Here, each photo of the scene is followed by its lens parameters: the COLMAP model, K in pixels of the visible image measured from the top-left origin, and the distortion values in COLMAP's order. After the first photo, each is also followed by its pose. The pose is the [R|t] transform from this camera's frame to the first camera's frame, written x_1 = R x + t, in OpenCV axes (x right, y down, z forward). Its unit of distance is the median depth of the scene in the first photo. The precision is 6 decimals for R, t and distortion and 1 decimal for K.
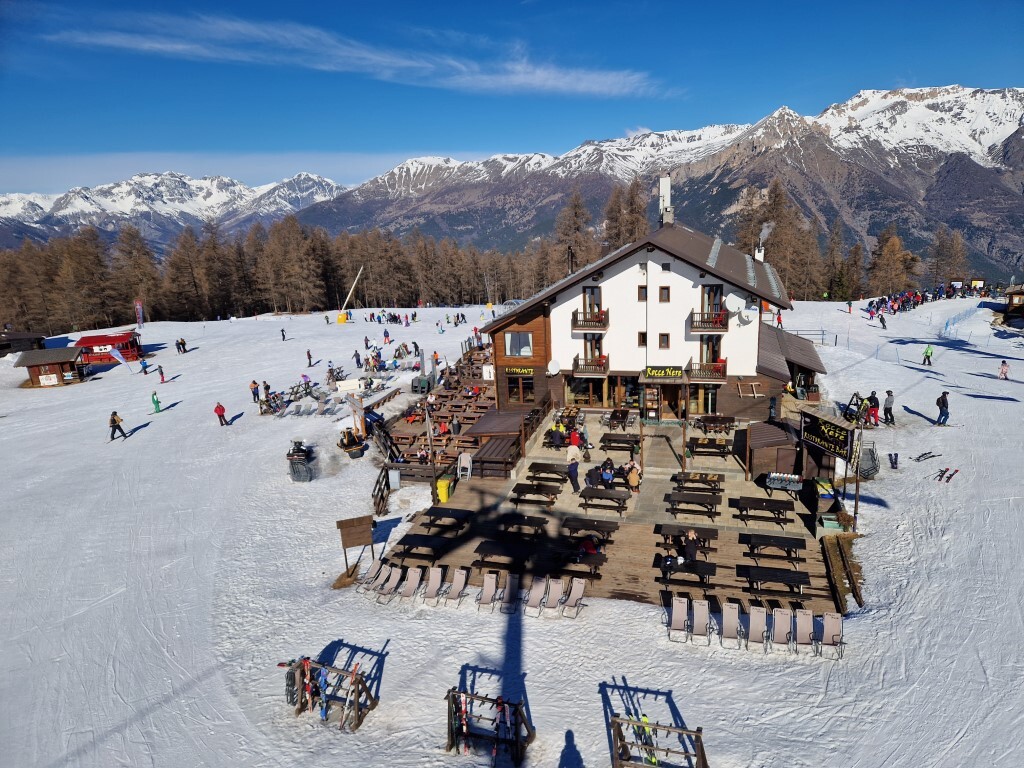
lens RADIAL K [[679.7, 0, 512.0], [0, 679.7, 384.0], [0, 0, 1]] dist [0.093618, -0.085658]
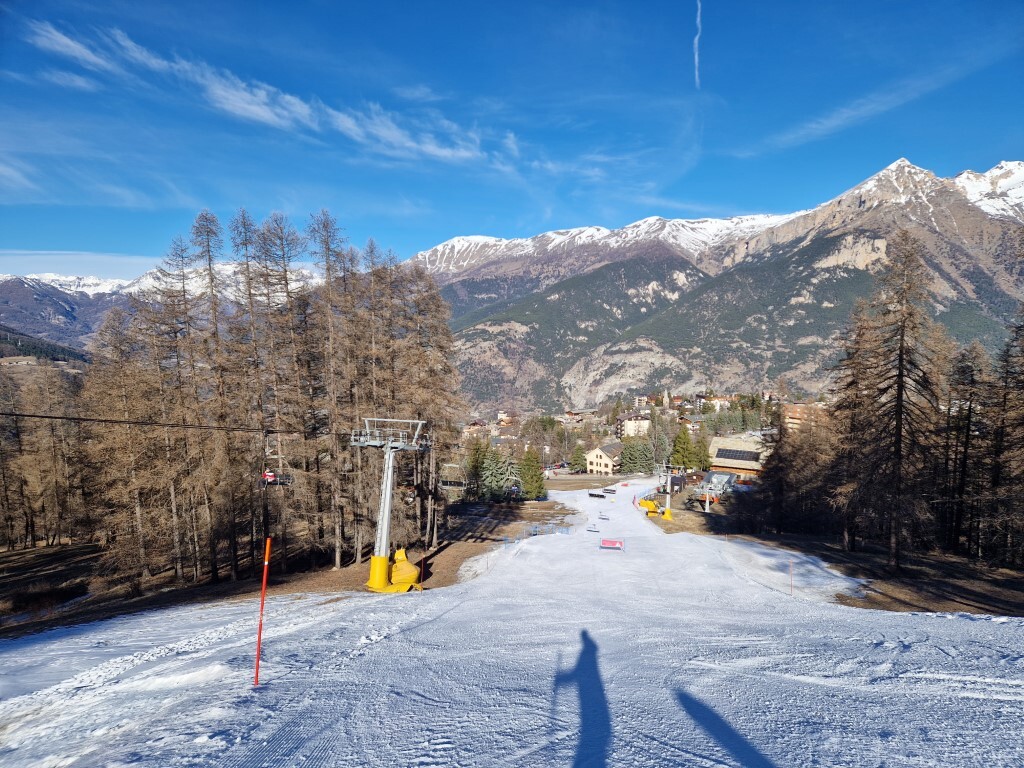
lens RADIAL K [[679.7, 0, 512.0], [0, 679.7, 384.0], [0, 0, 1]] dist [0.093618, -0.085658]
pose [[0.989547, 0.061384, -0.130491, 0.105276], [-0.082089, 0.983740, -0.159741, 0.004739], [0.118563, 0.168783, 0.978496, 0.313739]]
